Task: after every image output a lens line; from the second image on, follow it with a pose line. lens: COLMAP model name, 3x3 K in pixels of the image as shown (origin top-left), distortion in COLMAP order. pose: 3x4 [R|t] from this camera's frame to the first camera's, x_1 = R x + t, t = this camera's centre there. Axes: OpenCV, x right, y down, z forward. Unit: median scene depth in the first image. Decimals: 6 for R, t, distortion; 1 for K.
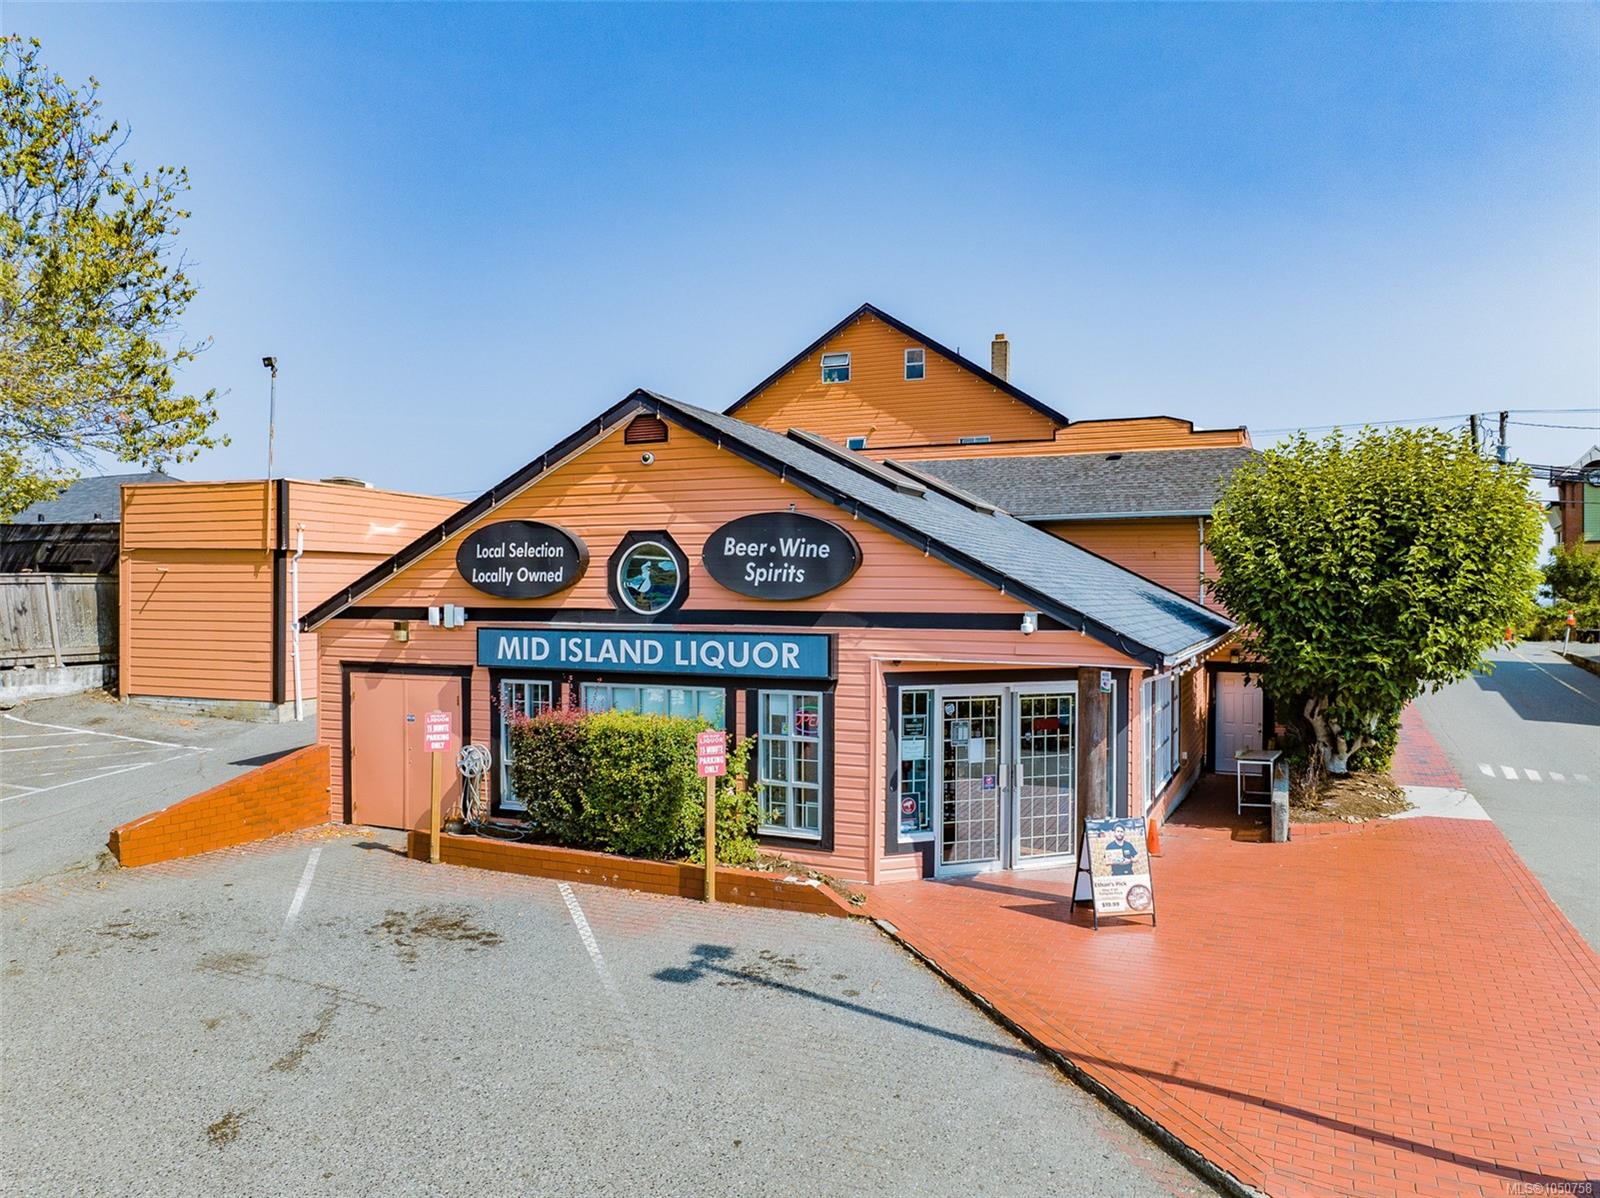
lens RADIAL K [[1120.9, 0, 800.0], [0, 1120.9, 599.0], [0, 0, 1]] dist [-0.037952, 0.014223]
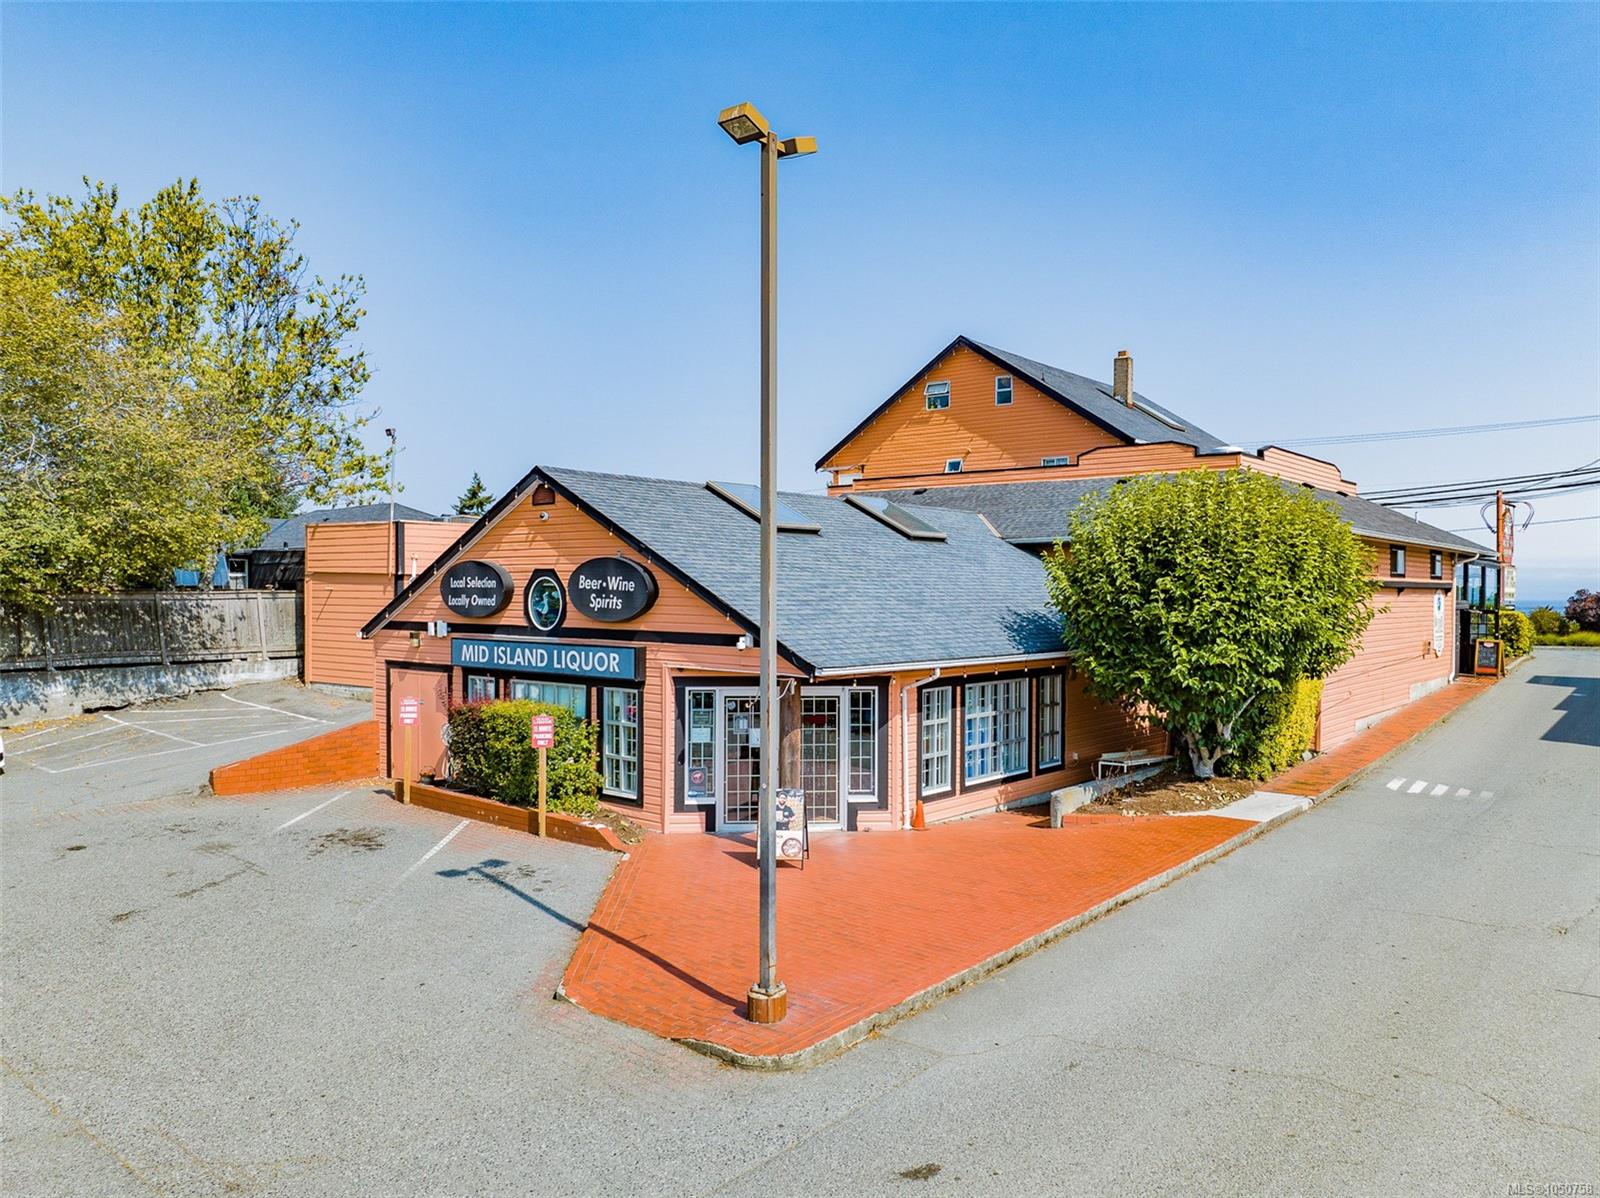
lens RADIAL K [[1130.4, 0, 798.0], [0, 1130.4, 591.7], [0, 0, 1]] dist [-0.032767, -0.005053]
pose [[0.964236, 0.001489, -0.265039, 0.528120], [-0.003223, 0.999976, -0.006110, -0.025914], [0.265024, 0.006746, 0.964218, -0.246805]]
